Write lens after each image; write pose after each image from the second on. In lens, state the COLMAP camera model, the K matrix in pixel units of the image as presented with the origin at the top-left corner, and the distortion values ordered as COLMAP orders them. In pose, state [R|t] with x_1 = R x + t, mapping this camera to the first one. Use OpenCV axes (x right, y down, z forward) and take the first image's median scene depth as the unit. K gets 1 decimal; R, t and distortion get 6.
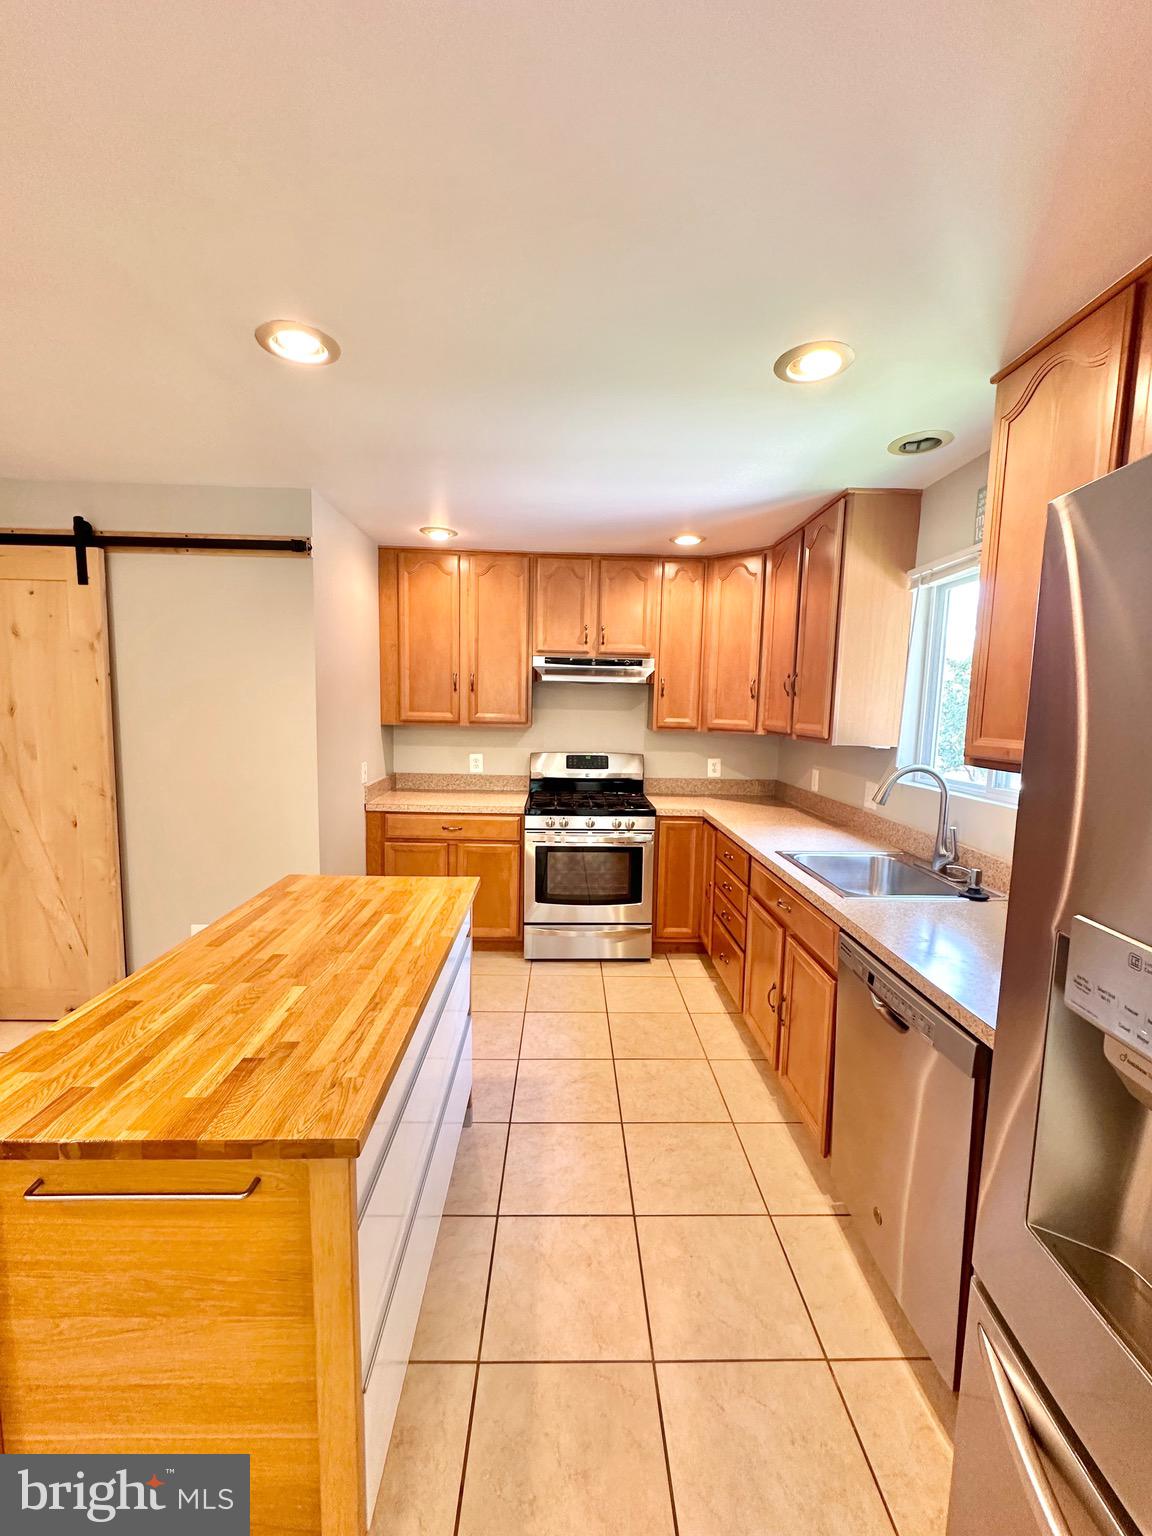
lens RADIAL K [[613.1, 0, 577.1], [0, 613.1, 769.4], [0, 0, 1]] dist [-0.000991, 0.000081]
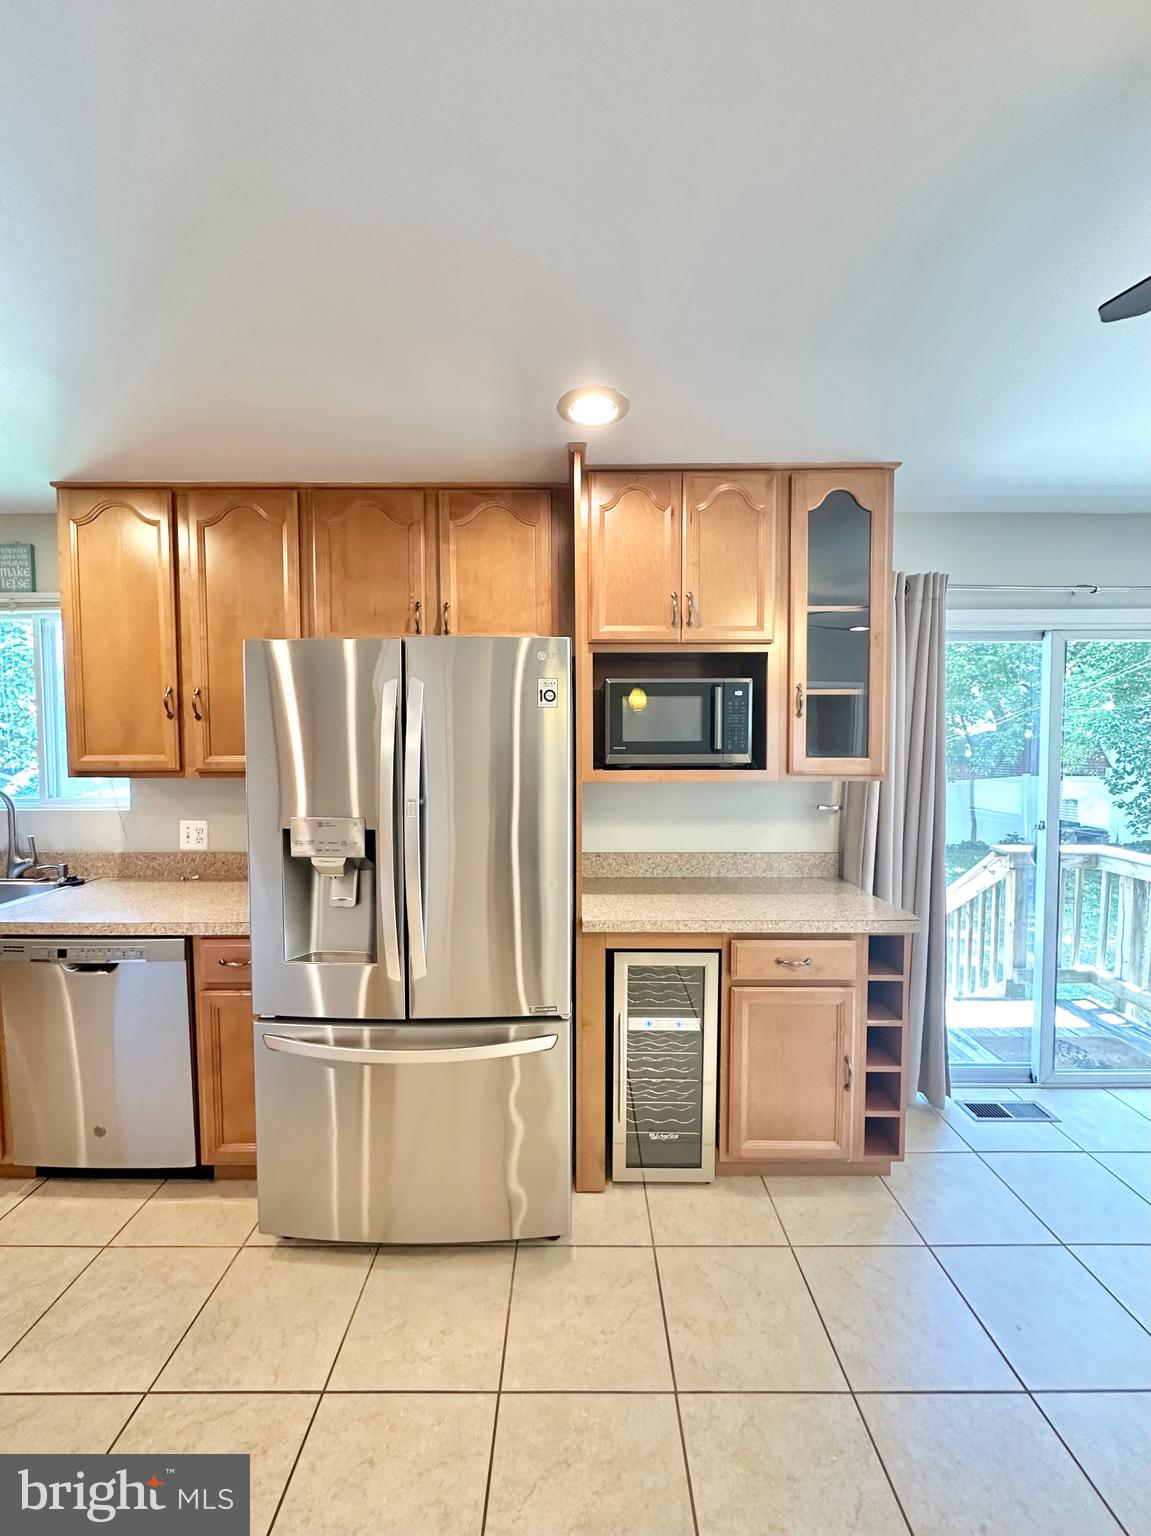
lens RADIAL K [[613.1, 0, 572.6], [0, 613.1, 767.3], [0, 0, 1]] dist [-0.000991, 0.000081]
pose [[0.018172, -0.060964, 0.997975, -0.301682], [0.104284, 0.992811, 0.058750, 0.002931], [-0.994381, 0.103006, 0.024399, -0.035906]]
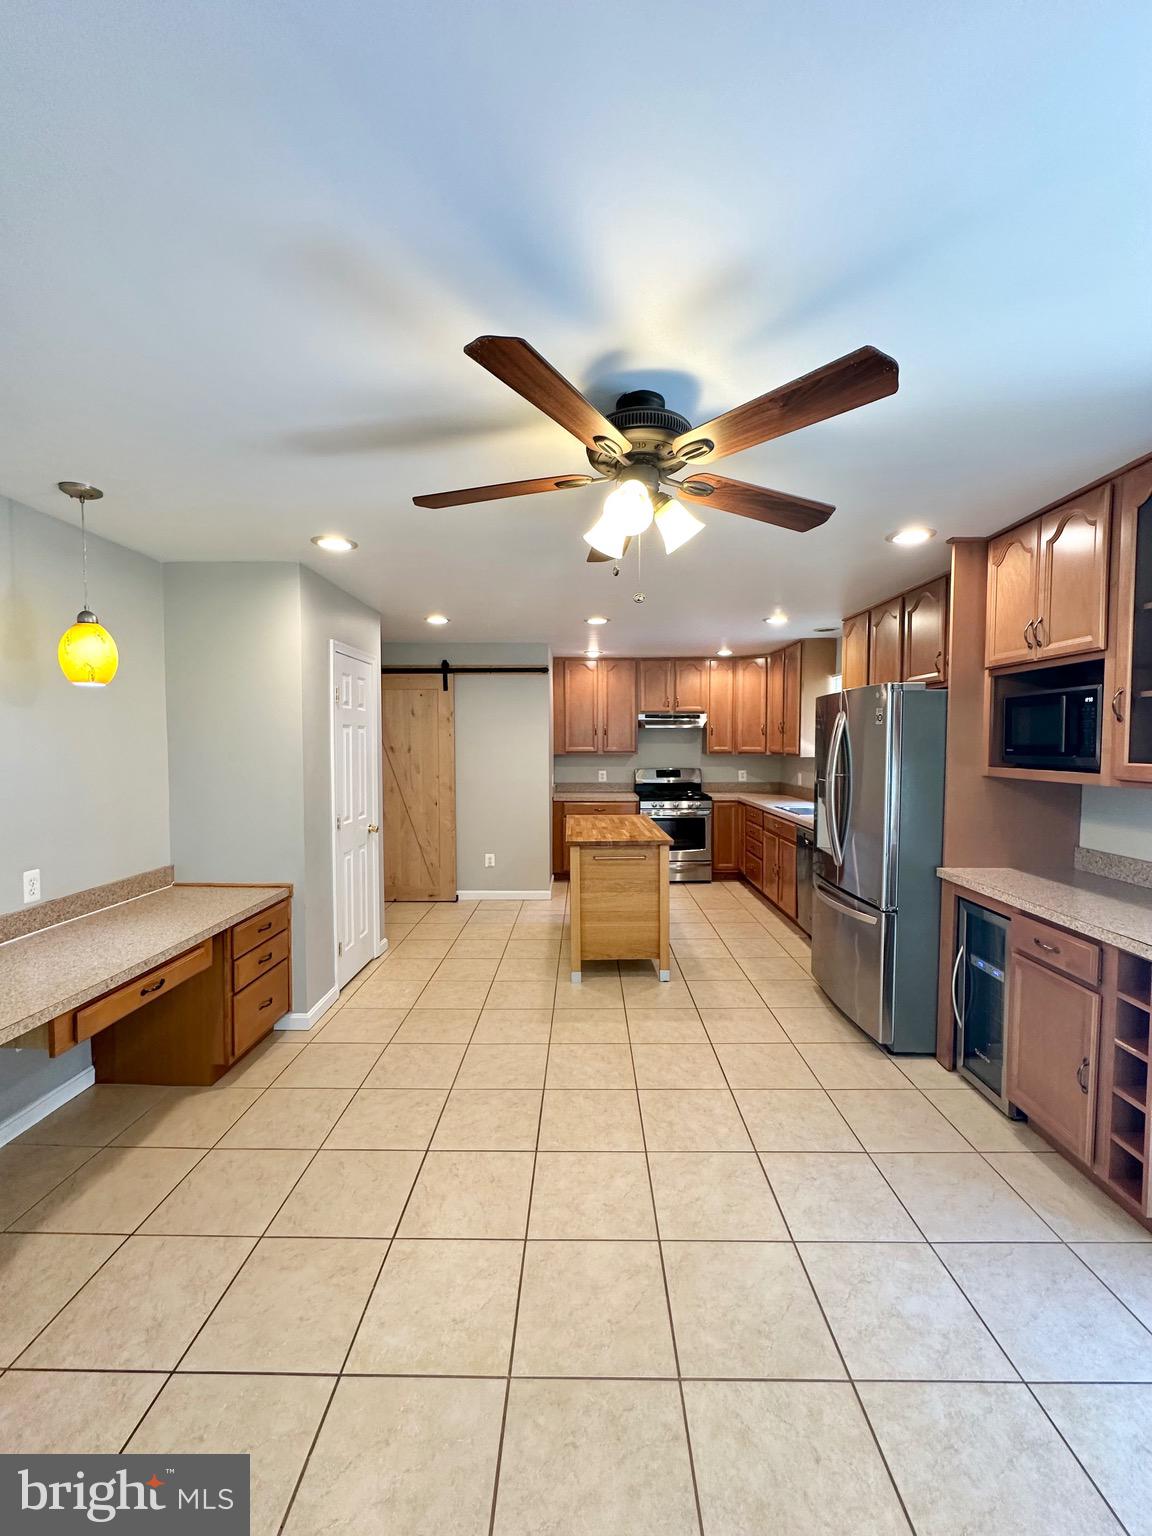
lens RADIAL K [[613.1, 0, 576.1], [0, 613.1, 771.5], [0, 0, 1]] dist [-0.000991, 0.000081]
pose [[0.999206, -0.022592, -0.032819, -0.204296], [0.020780, 0.998295, -0.054552, 0.077478], [0.033995, 0.053826, 0.997971, -0.802469]]
